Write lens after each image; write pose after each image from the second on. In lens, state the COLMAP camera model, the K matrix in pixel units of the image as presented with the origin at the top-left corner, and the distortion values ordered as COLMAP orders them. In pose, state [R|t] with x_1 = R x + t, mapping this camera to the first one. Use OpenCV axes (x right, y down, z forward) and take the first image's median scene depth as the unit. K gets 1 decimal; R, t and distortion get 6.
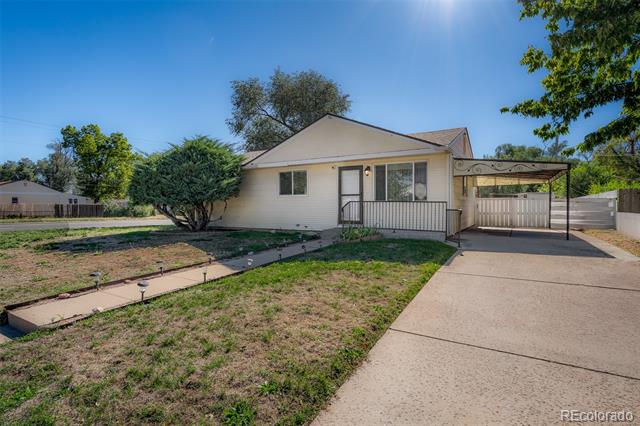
lens RADIAL K [[329.3, 0, 318.7], [0, 329.3, 210.0], [0, 0, 1]] dist [0.001413, -0.000350]
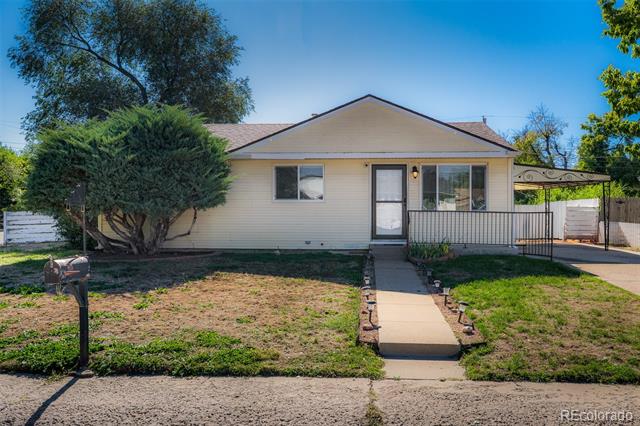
lens RADIAL K [[565.2, 0, 320.5], [0, 565.2, 214.4], [0, 0, 1]] dist [-0.001300, -0.005562]
pose [[0.891643, 0.000117, 0.452739, -0.661119], [0.000119, 1.000000, -0.000493, -0.015541], [-0.452739, 0.000493, 0.891643, -0.116215]]
